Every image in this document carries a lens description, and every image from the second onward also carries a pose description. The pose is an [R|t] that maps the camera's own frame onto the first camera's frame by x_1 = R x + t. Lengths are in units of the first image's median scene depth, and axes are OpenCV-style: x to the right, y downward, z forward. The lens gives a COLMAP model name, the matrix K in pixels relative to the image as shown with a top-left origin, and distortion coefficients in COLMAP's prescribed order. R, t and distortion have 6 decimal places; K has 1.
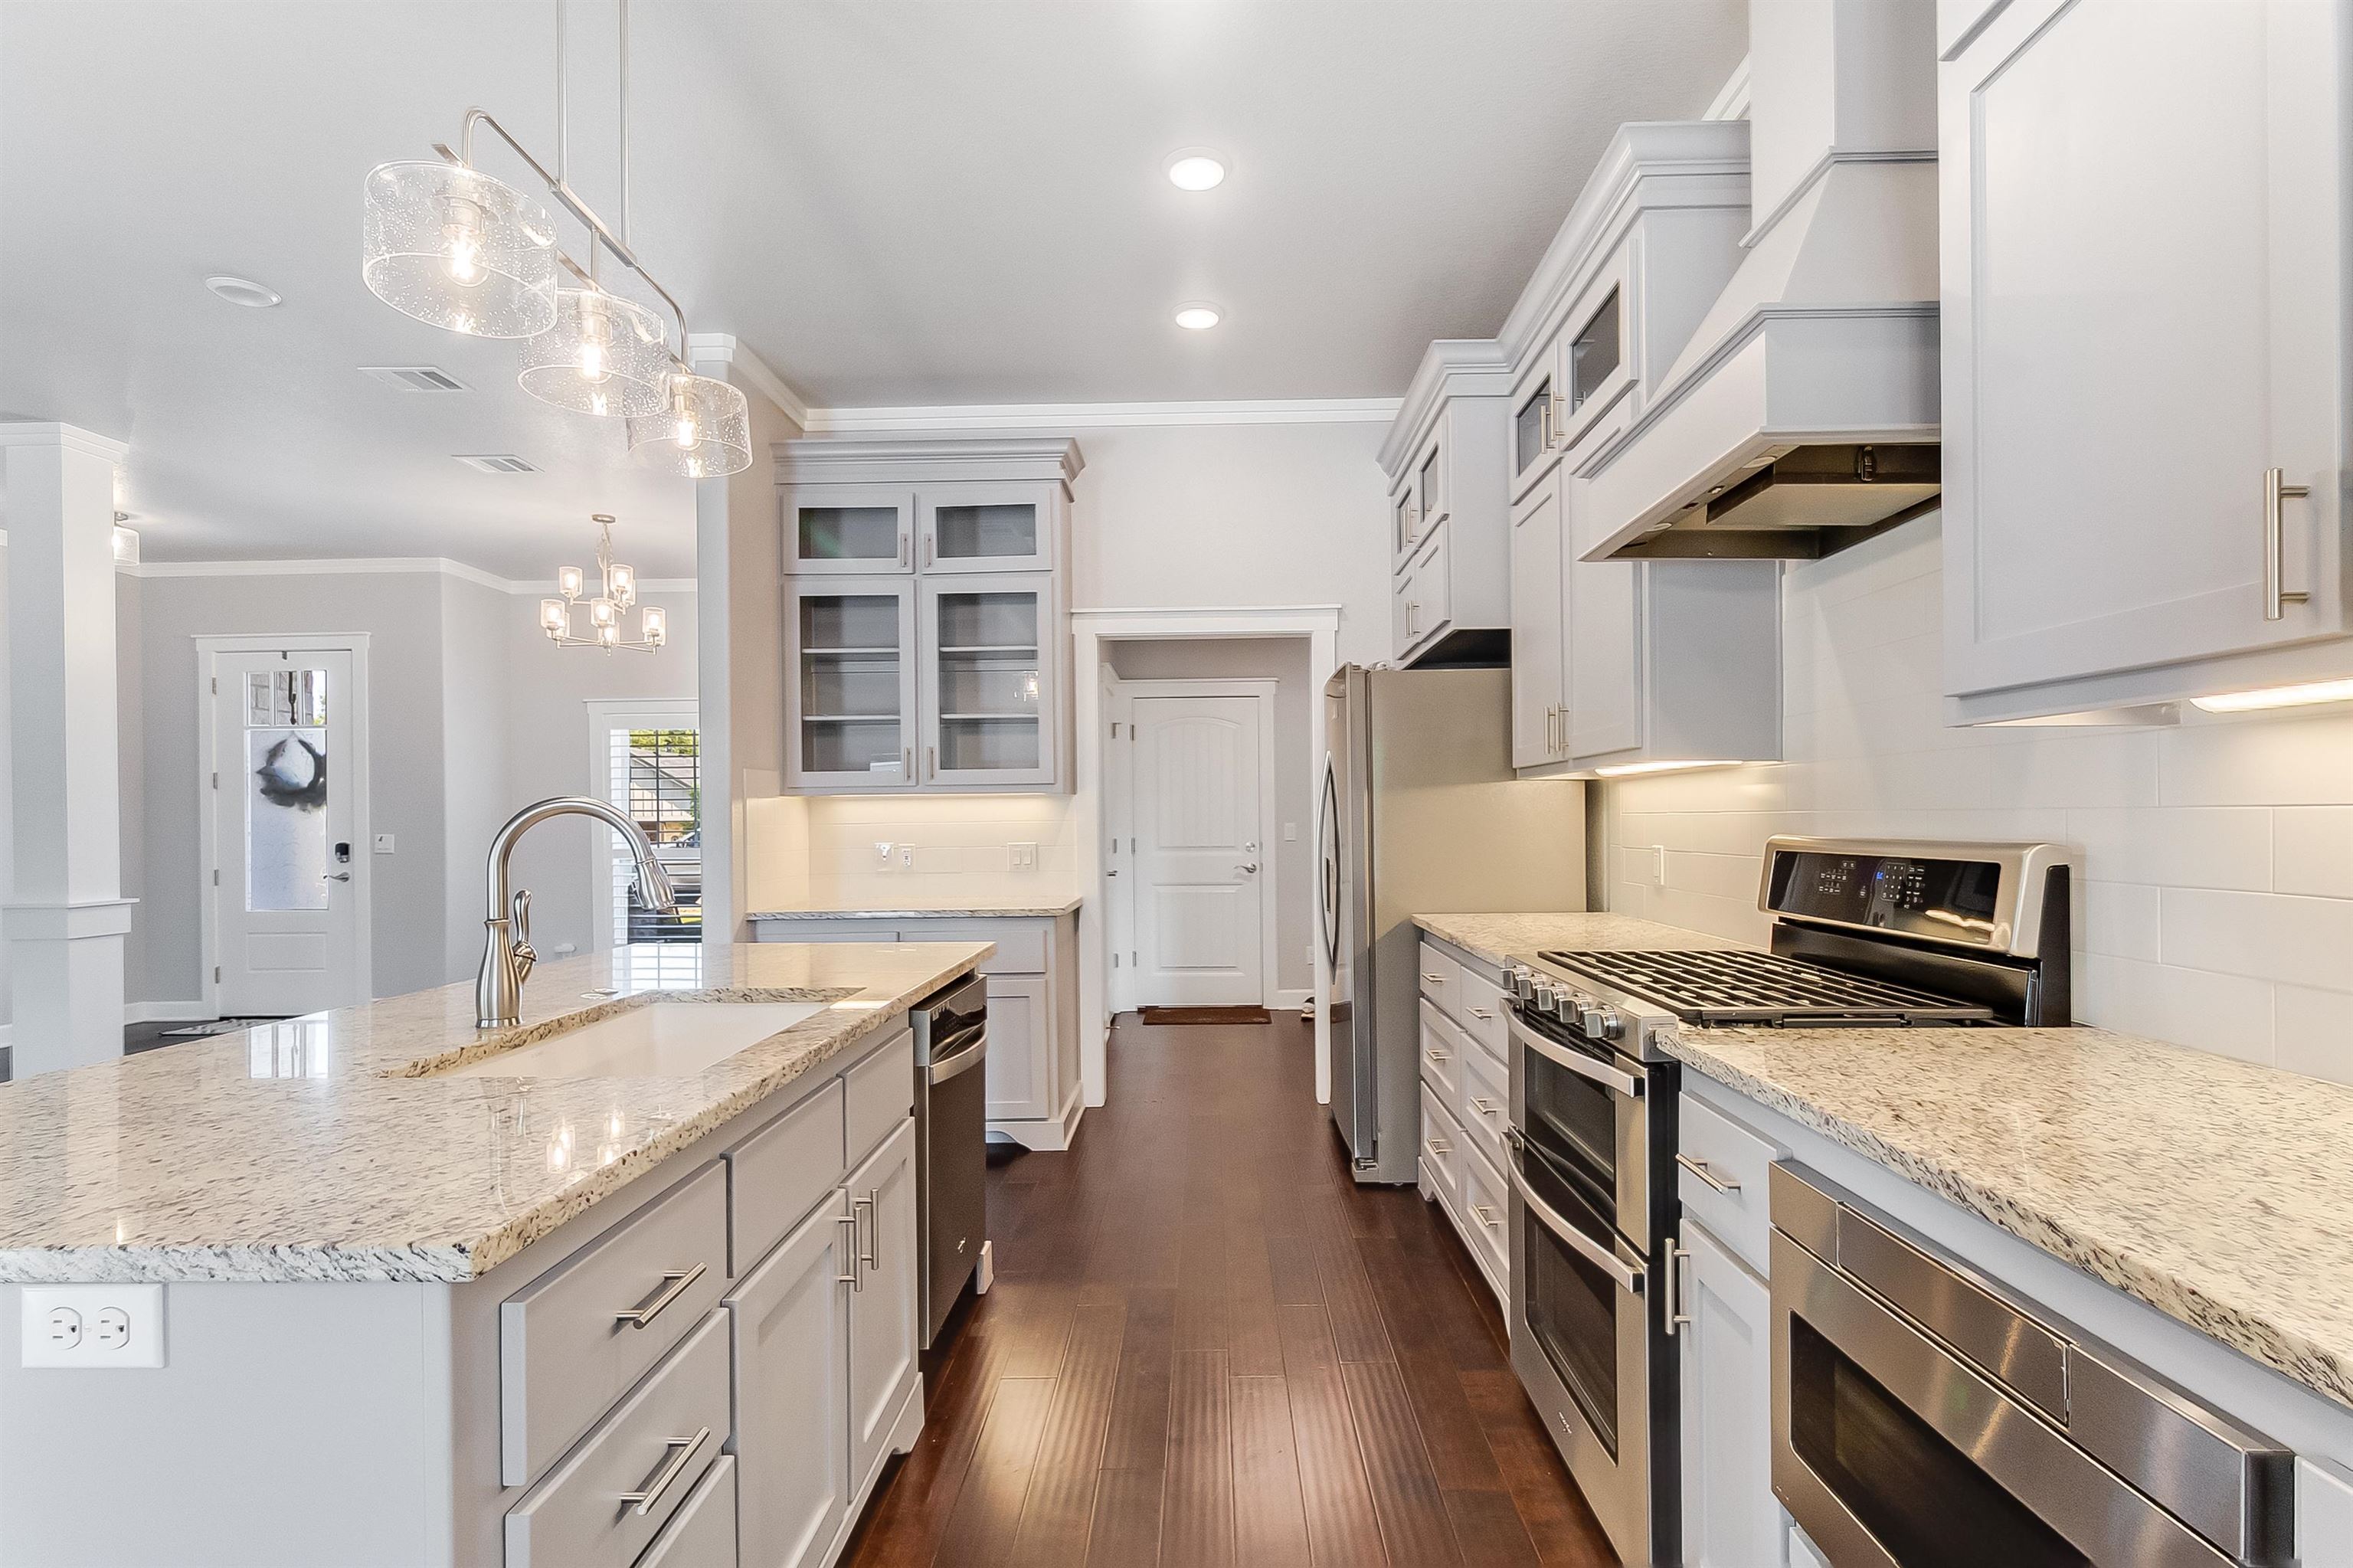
lens RADIAL K [[1118.7, 0, 1193.7], [0, 1118.7, 818.4], [0, 0, 1]] dist [0.003376, -0.000043]
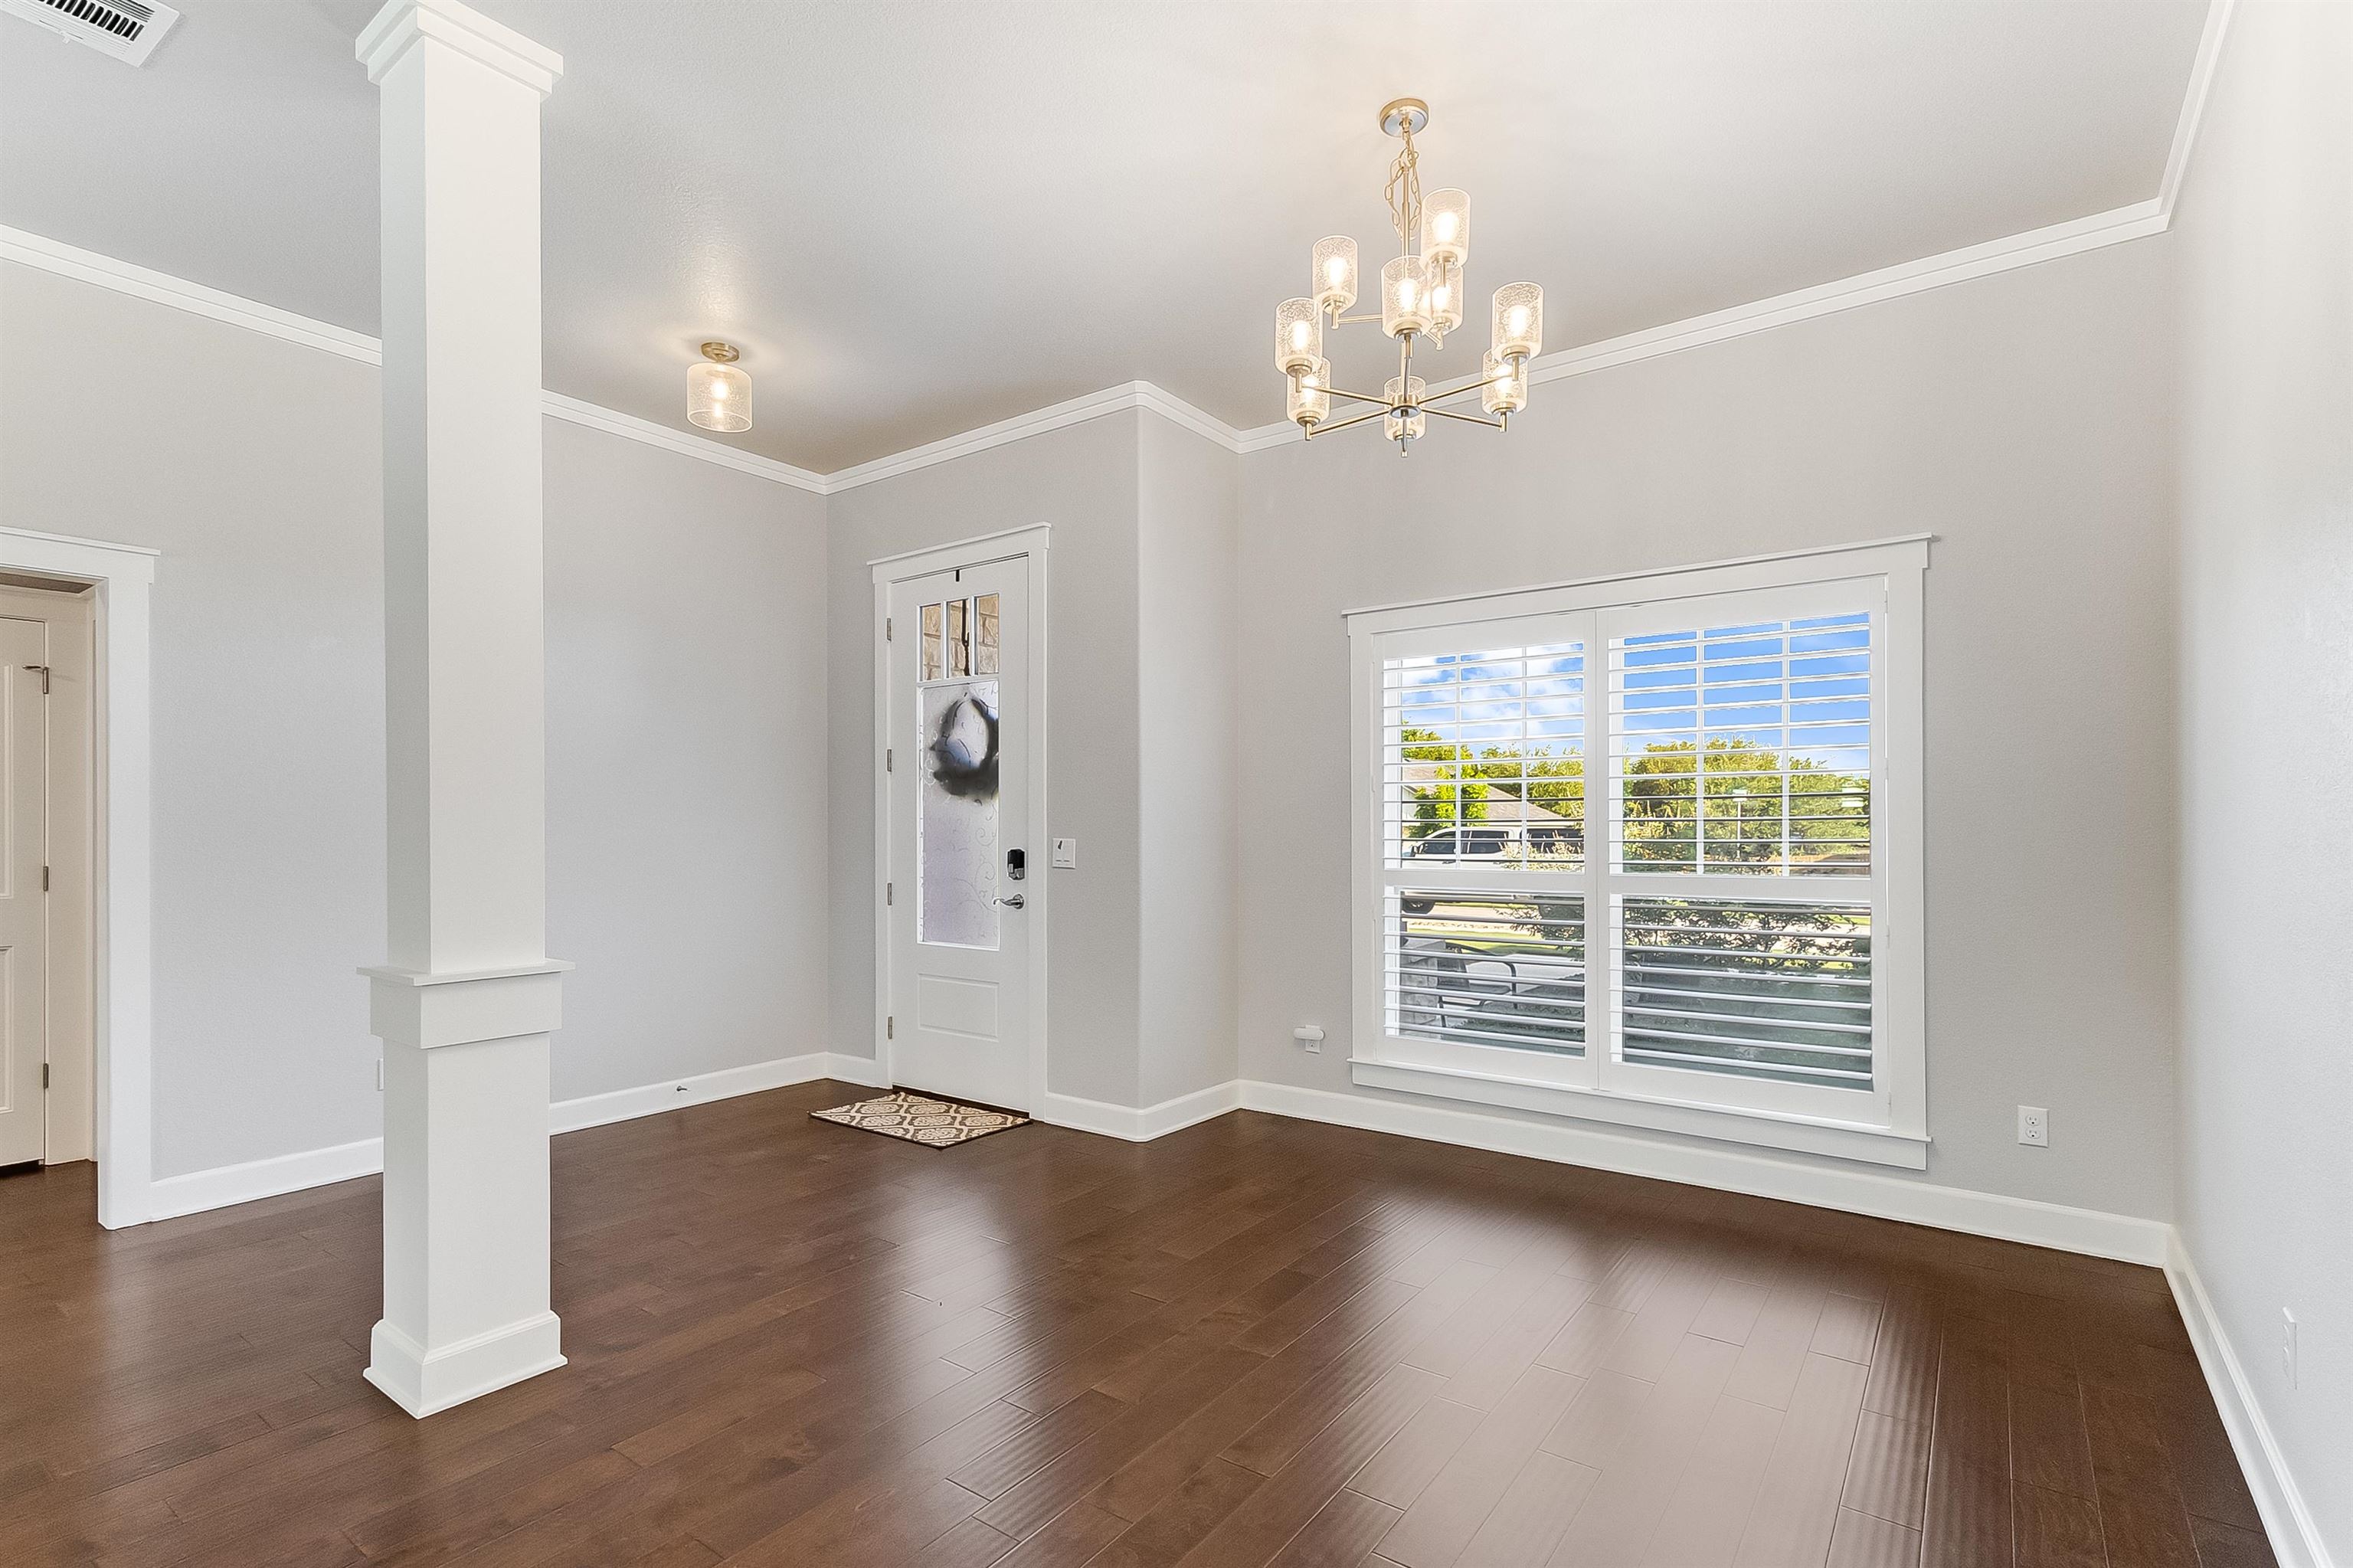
lens RADIAL K [[1114.7, 0, 1177.2], [0, 1114.7, 824.8], [0, 0, 1]] dist [-0.001525, -0.000406]
pose [[0.810776, 0.006031, -0.585326, -0.498635], [-0.005337, 0.999982, 0.002911, 0.007362], [0.585333, 0.000764, 0.810793, 0.872761]]
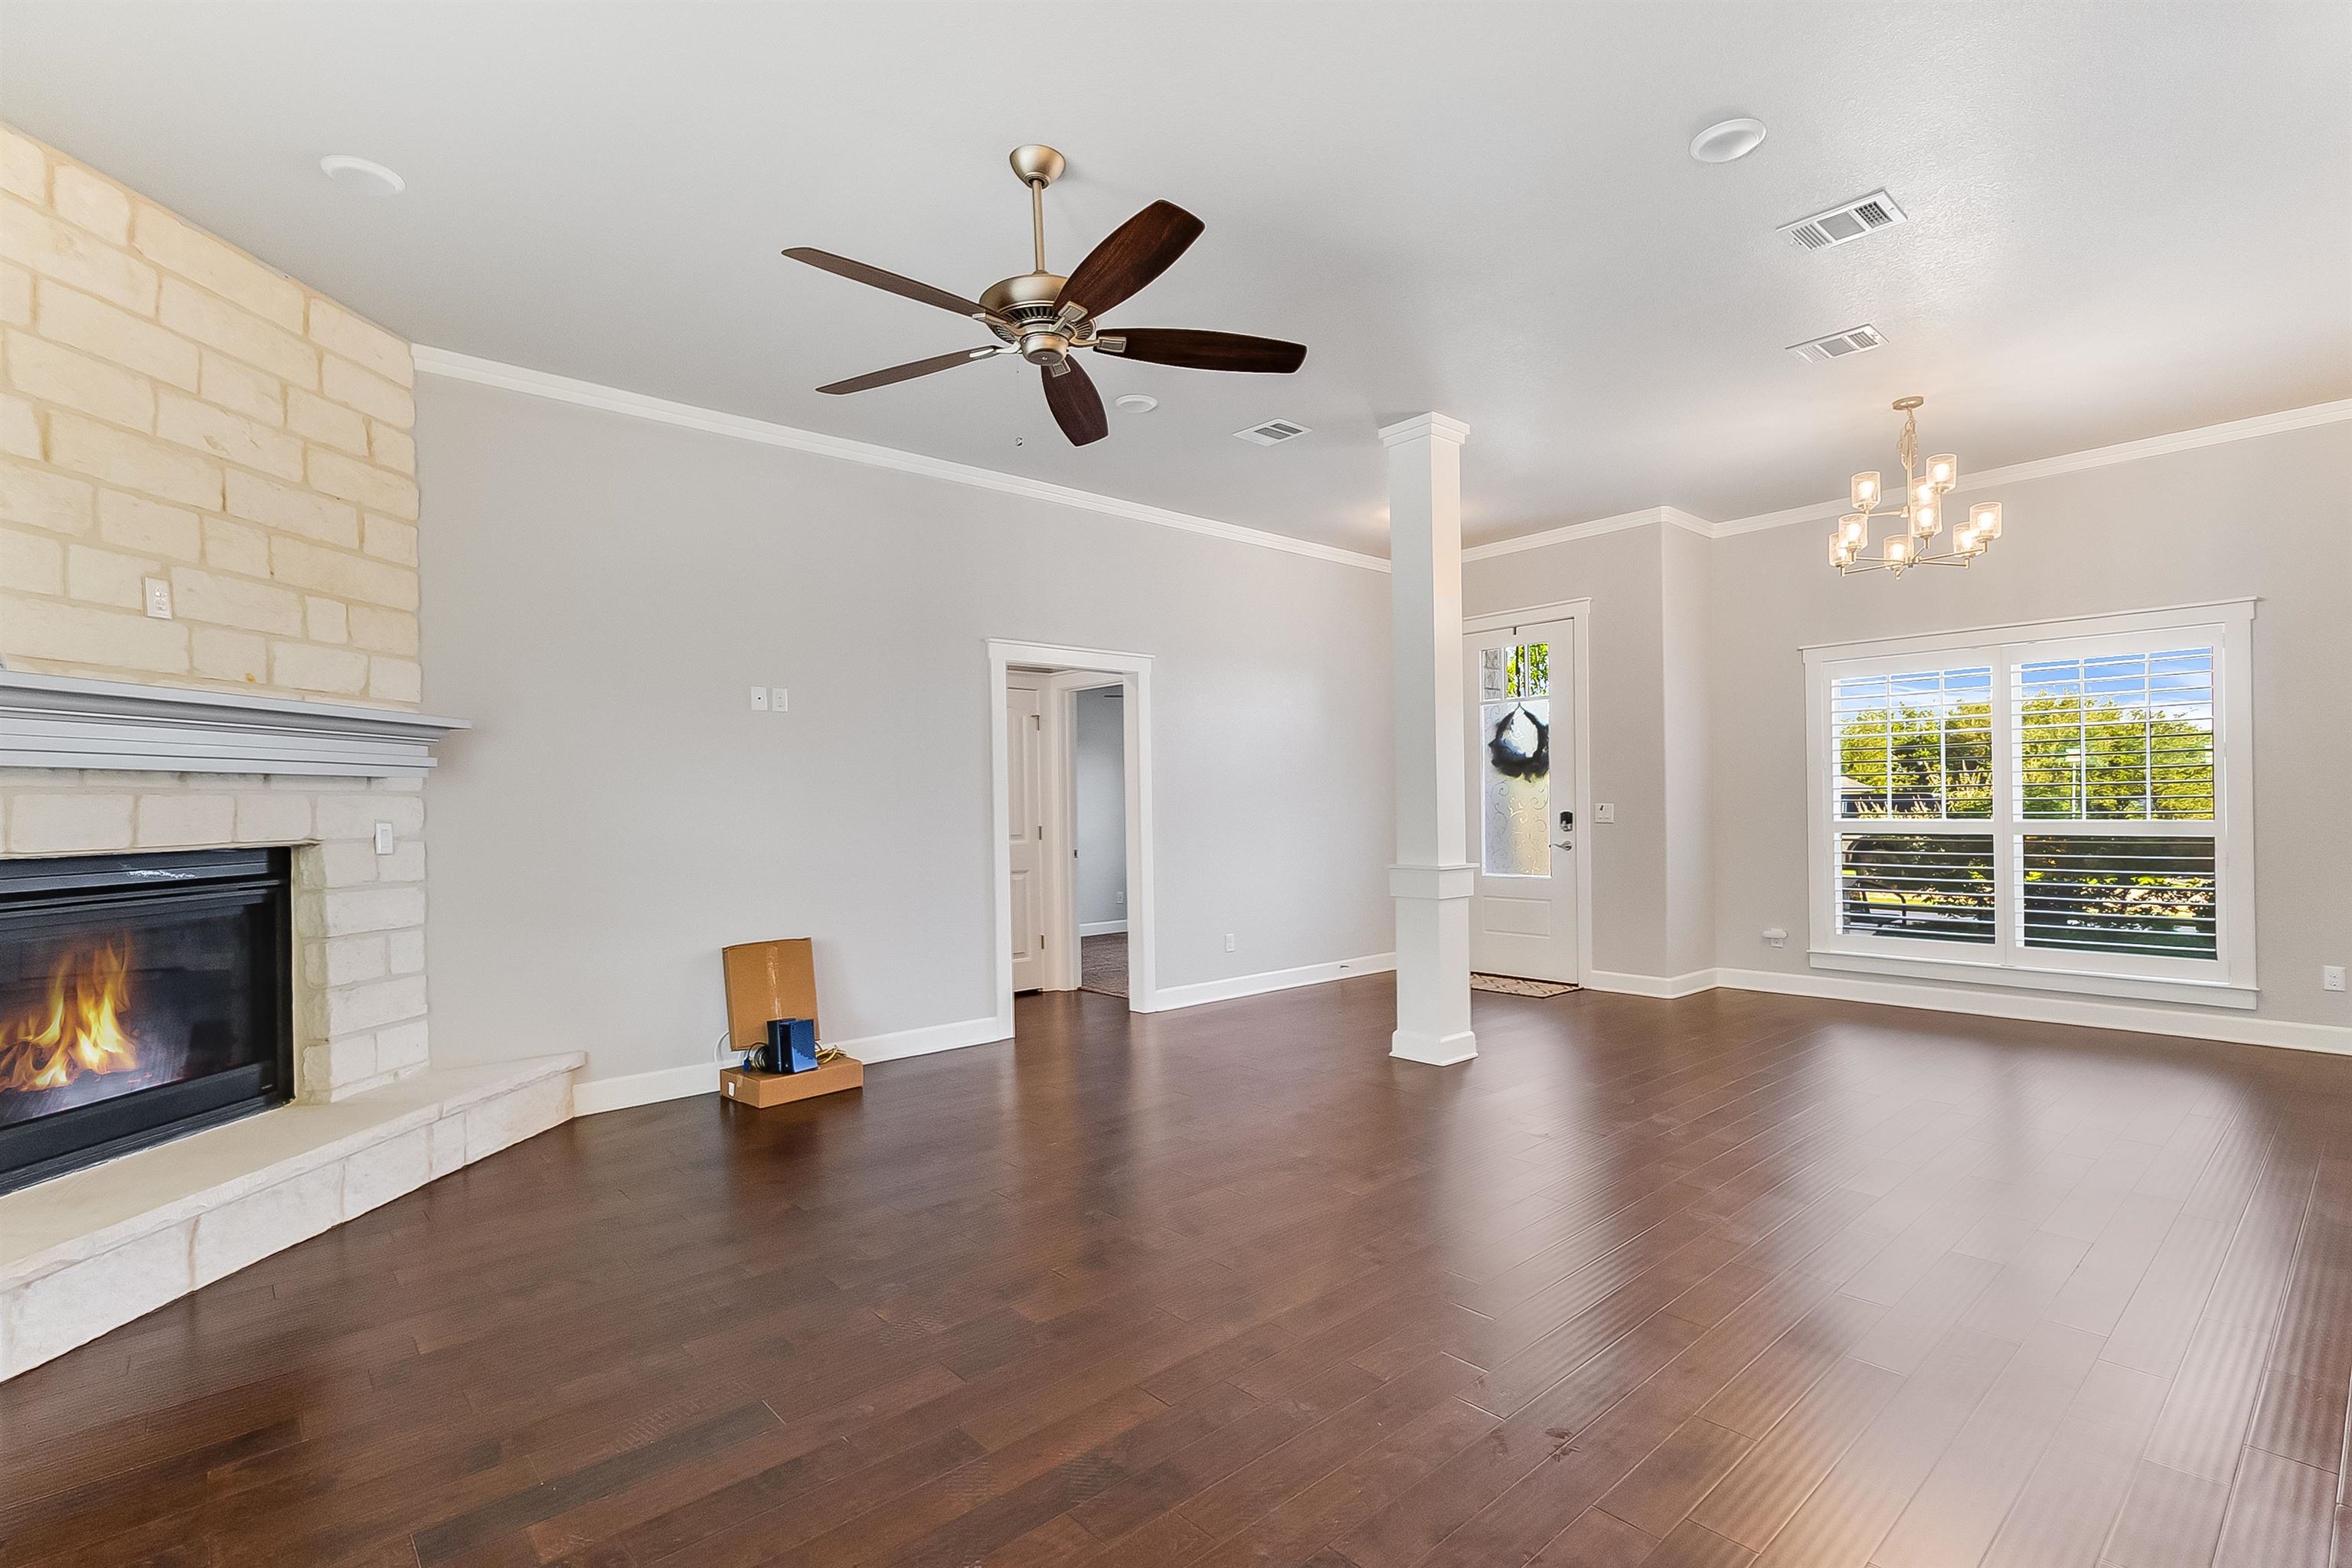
lens RADIAL K [[1124.4, 0, 1184.4], [0, 1124.4, 808.7], [0, 0, 1]] dist [0.000595, -0.000785]
pose [[0.680471, 0.001677, -0.732773, -0.423862], [0.009757, 0.999888, 0.011349, 0.007251], [0.732710, -0.014873, 0.680379, 0.111130]]
